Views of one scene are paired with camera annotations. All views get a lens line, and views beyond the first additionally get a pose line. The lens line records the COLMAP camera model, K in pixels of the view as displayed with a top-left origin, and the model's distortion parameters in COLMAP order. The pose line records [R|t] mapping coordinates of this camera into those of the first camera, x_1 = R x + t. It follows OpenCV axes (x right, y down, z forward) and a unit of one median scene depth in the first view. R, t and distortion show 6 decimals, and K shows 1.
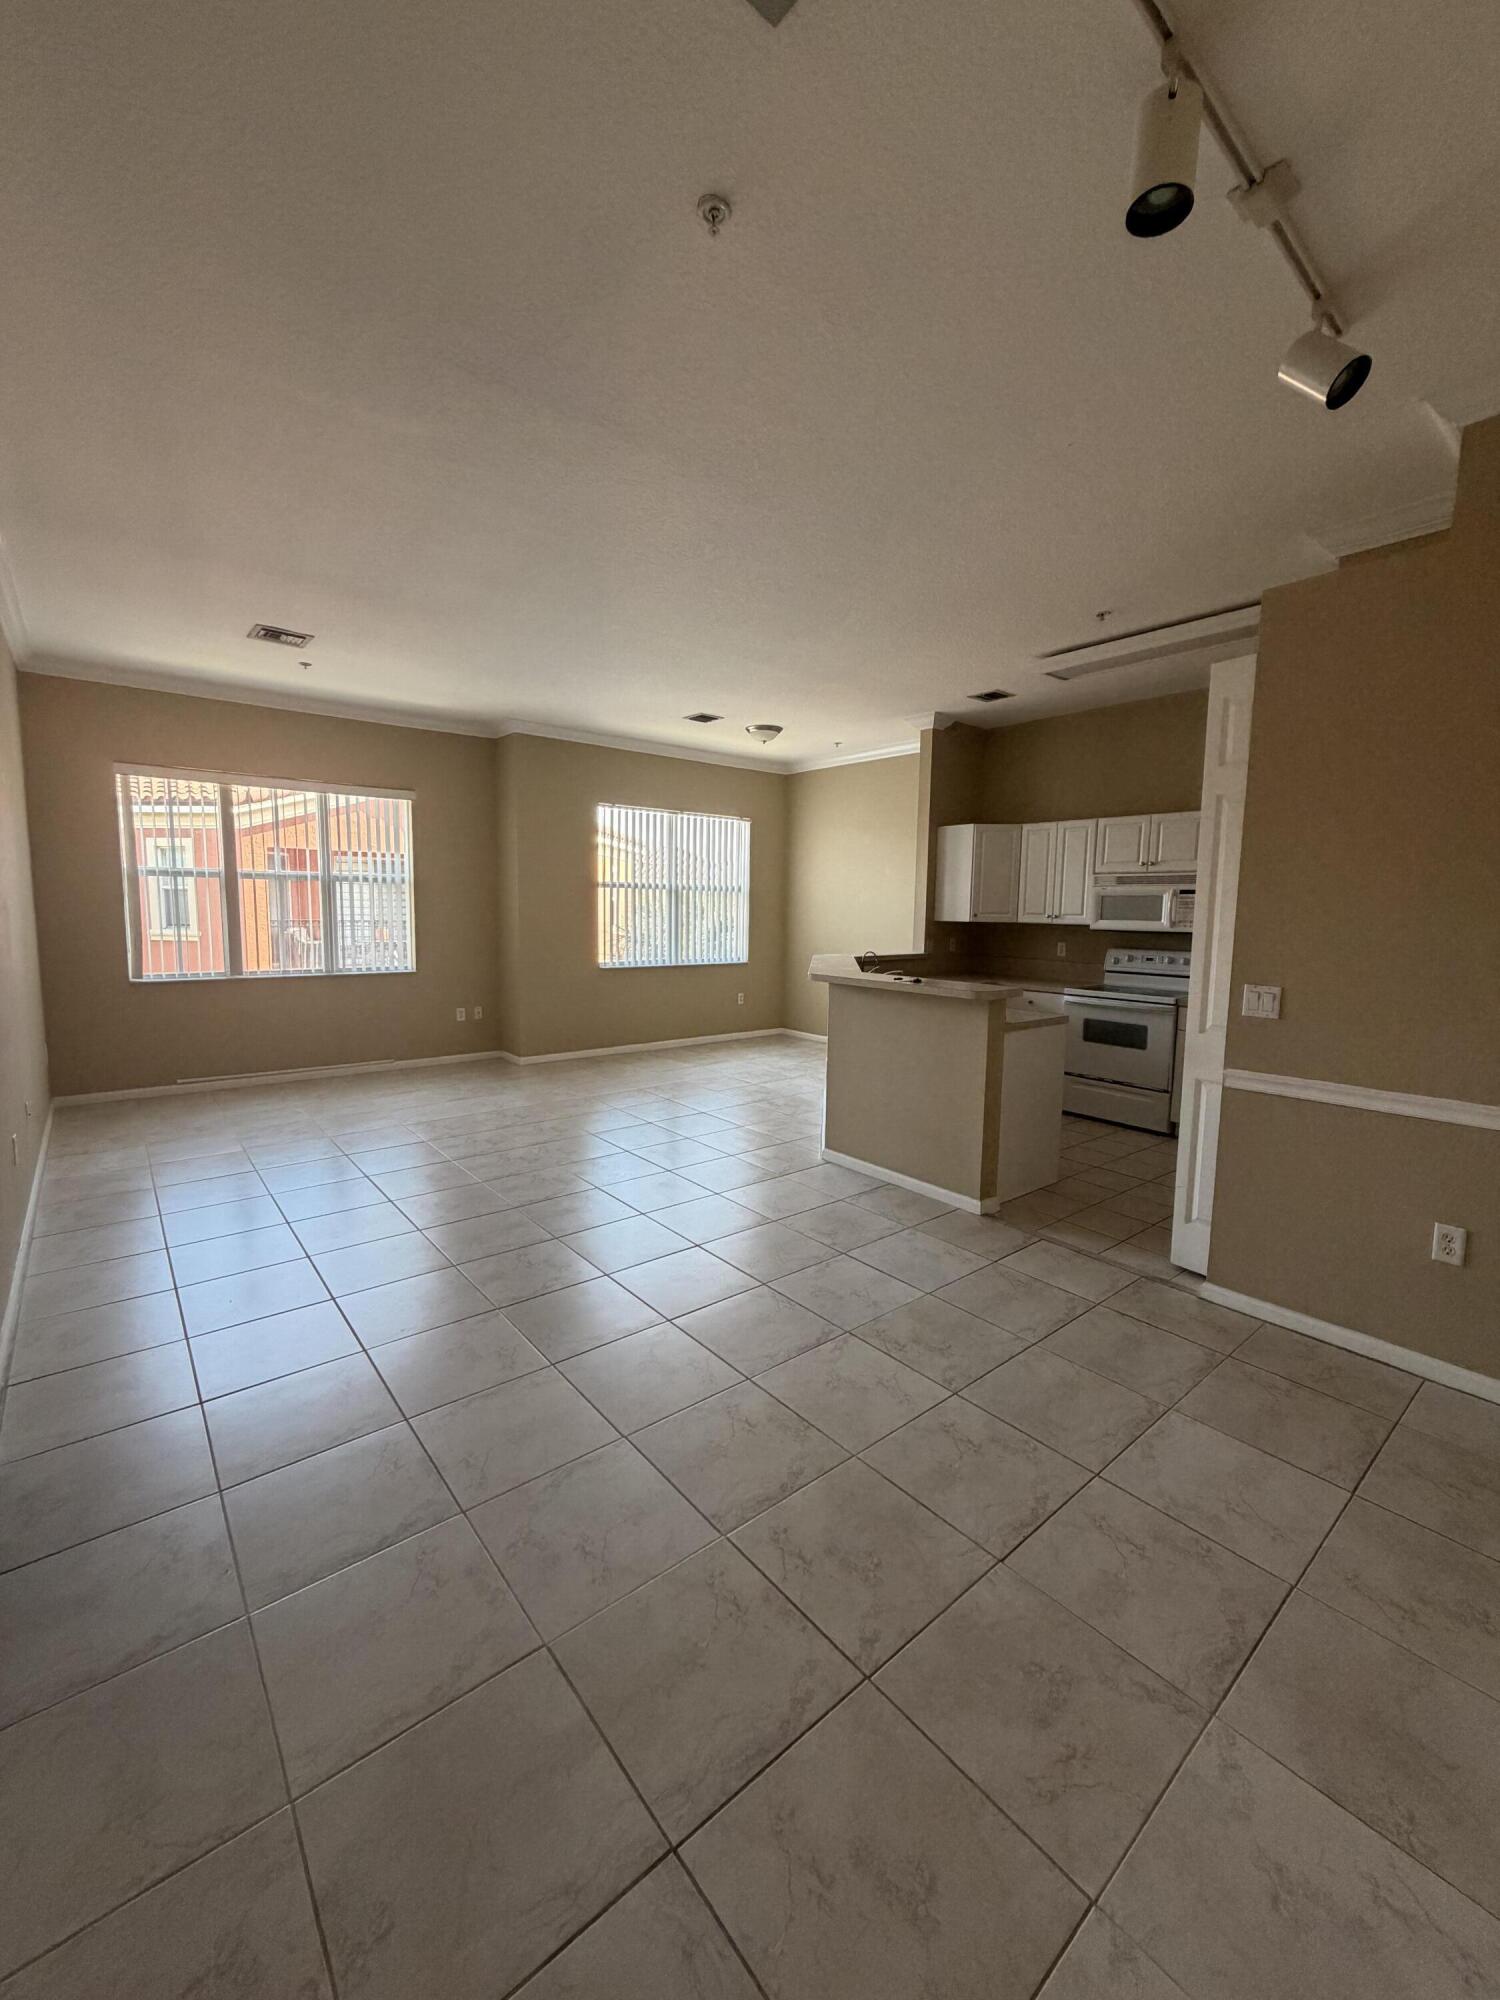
lens RADIAL K [[795.4, 0, 748.5], [0, 795.4, 990.3], [0, 0, 1]] dist [0.000576, 0.000292]
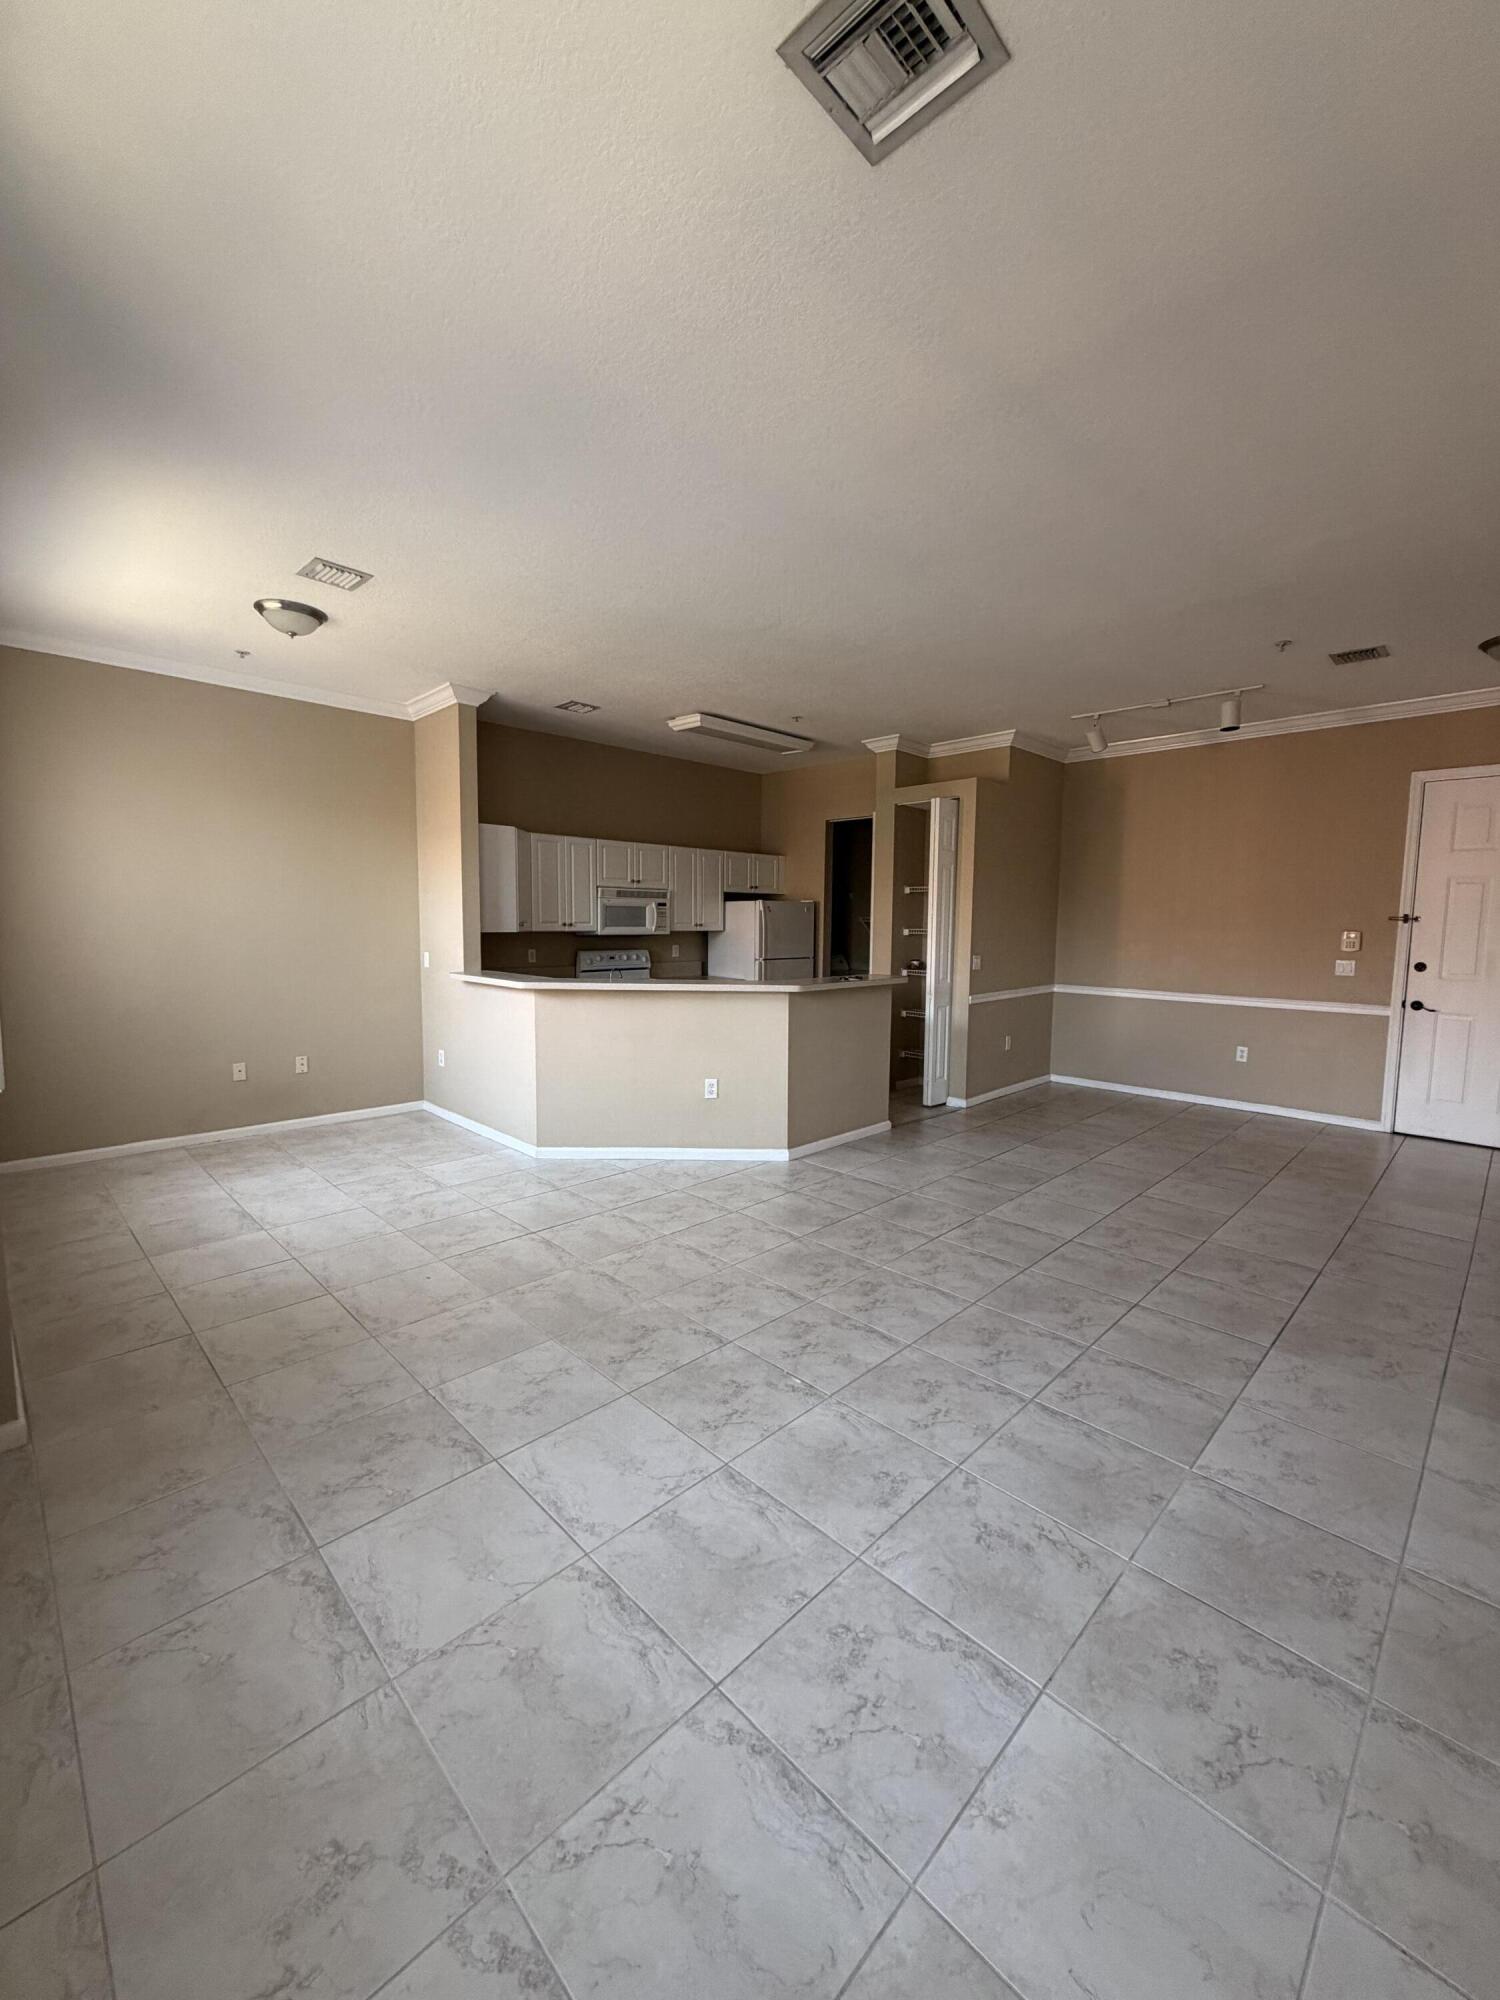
lens RADIAL K [[795.4, 0, 748.5], [0, 795.4, 990.3], [0, 0, 1]] dist [0.000576, 0.000292]
pose [[-0.095540, -0.102679, 0.990116, -0.731401], [0.093634, 0.989328, 0.111633, -0.105783], [-0.991012, 0.103374, -0.084906, 0.890270]]
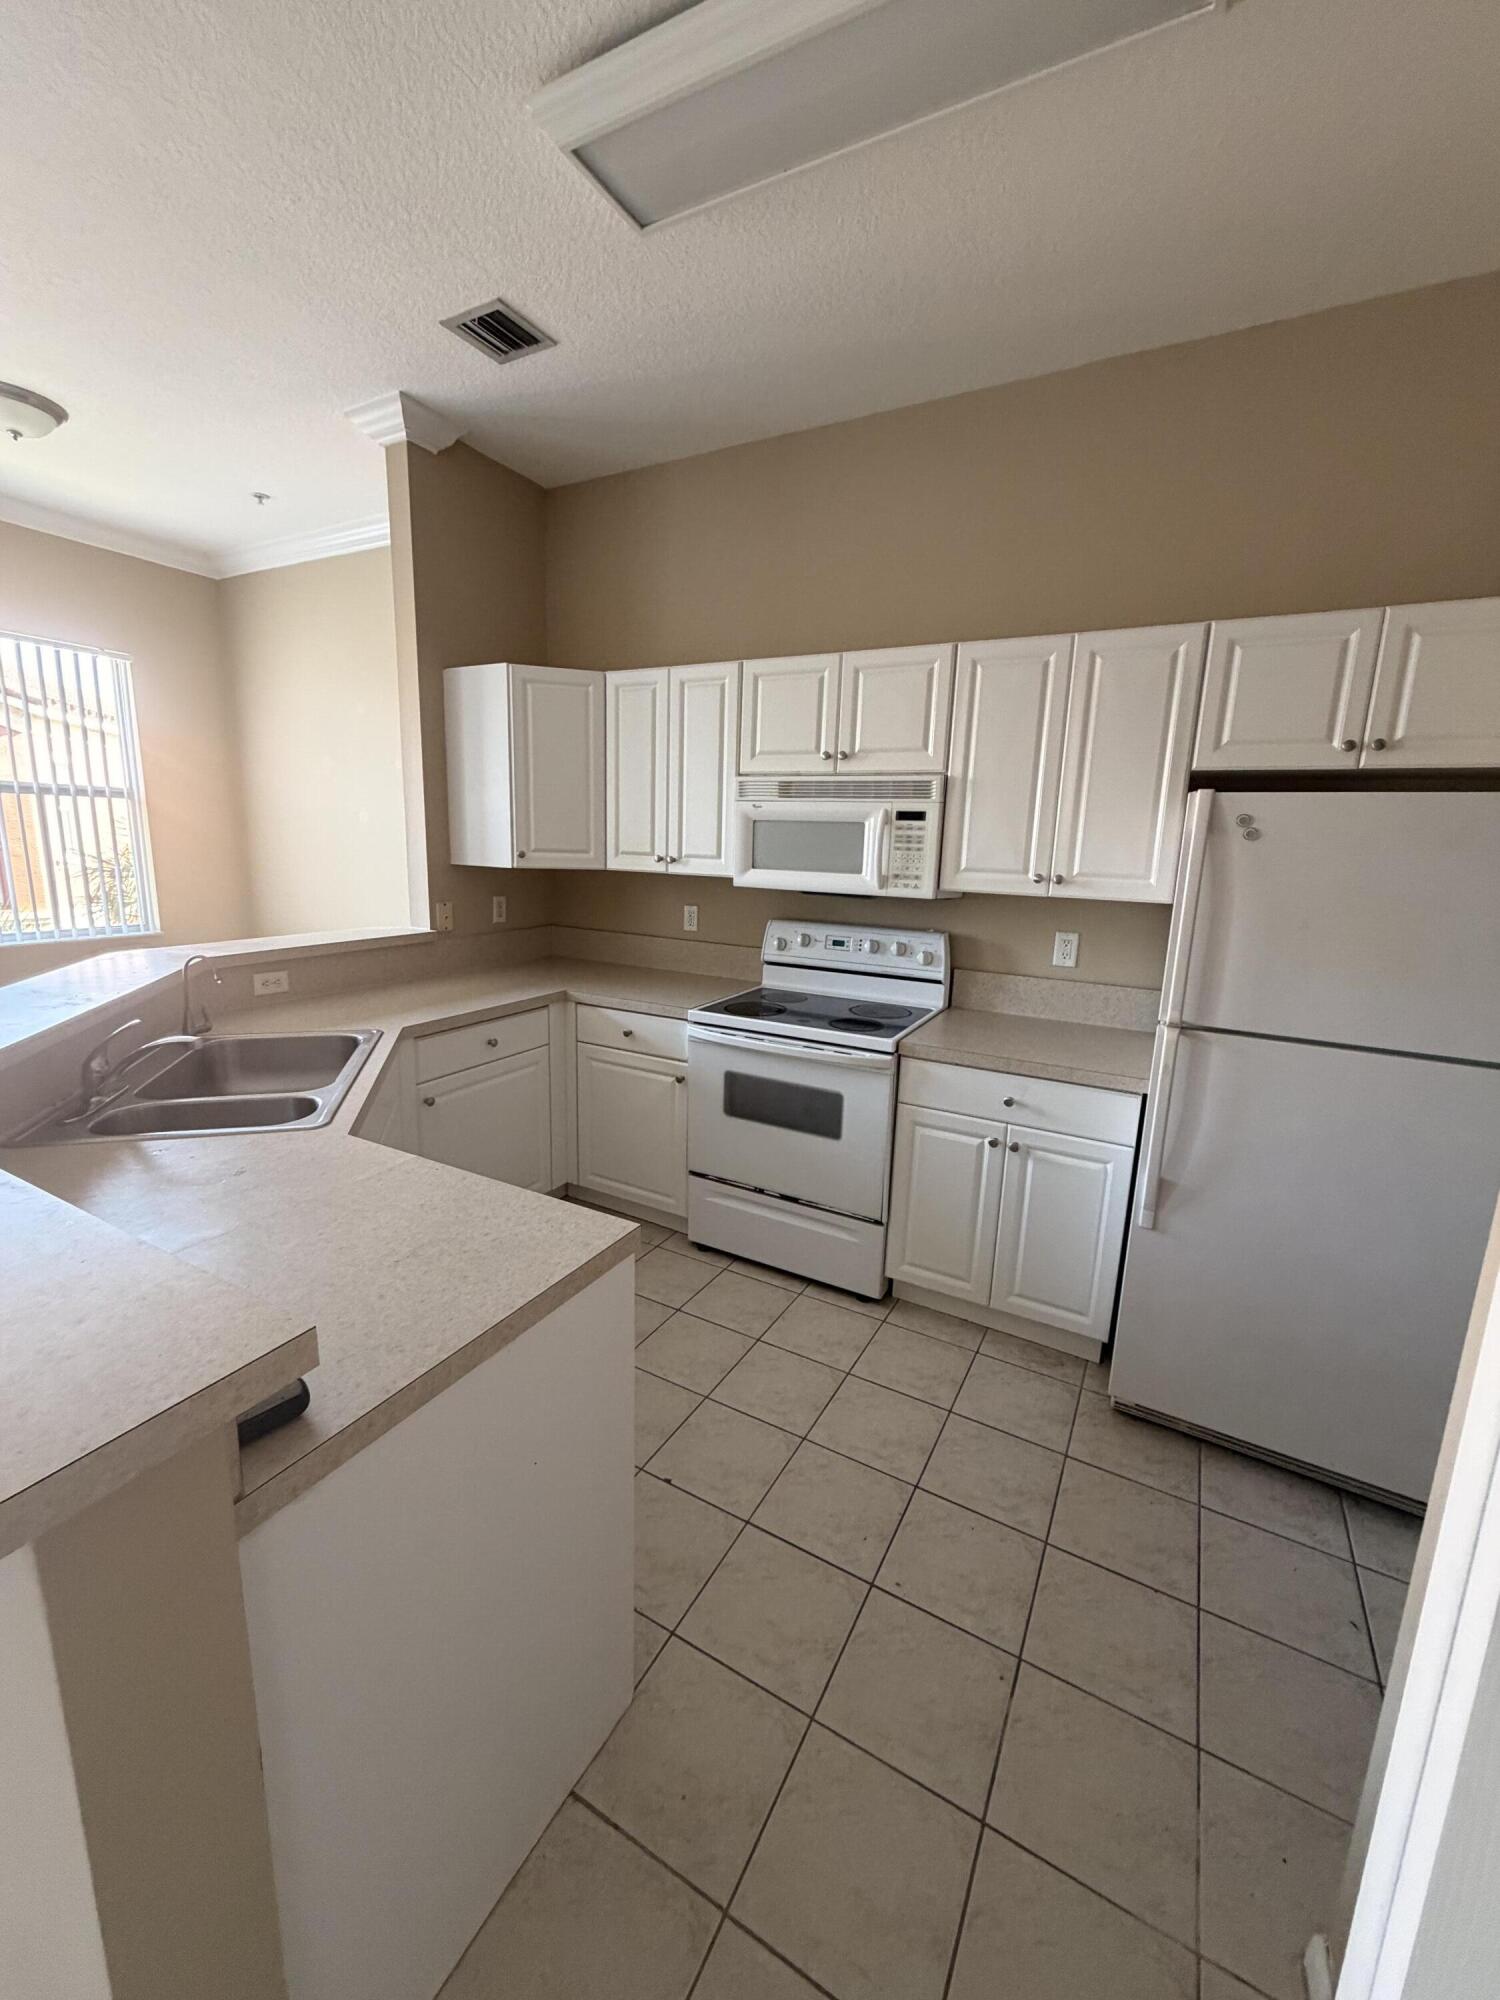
lens RADIAL K [[795.4, 0, 748.5], [0, 795.4, 990.3], [0, 0, 1]] dist [0.000576, 0.000292]
pose [[0.924257, -0.061504, 0.376784, 0.242122], [0.024391, 0.994435, 0.102494, -0.062740], [-0.380991, -0.085540, 0.920613, 0.522259]]
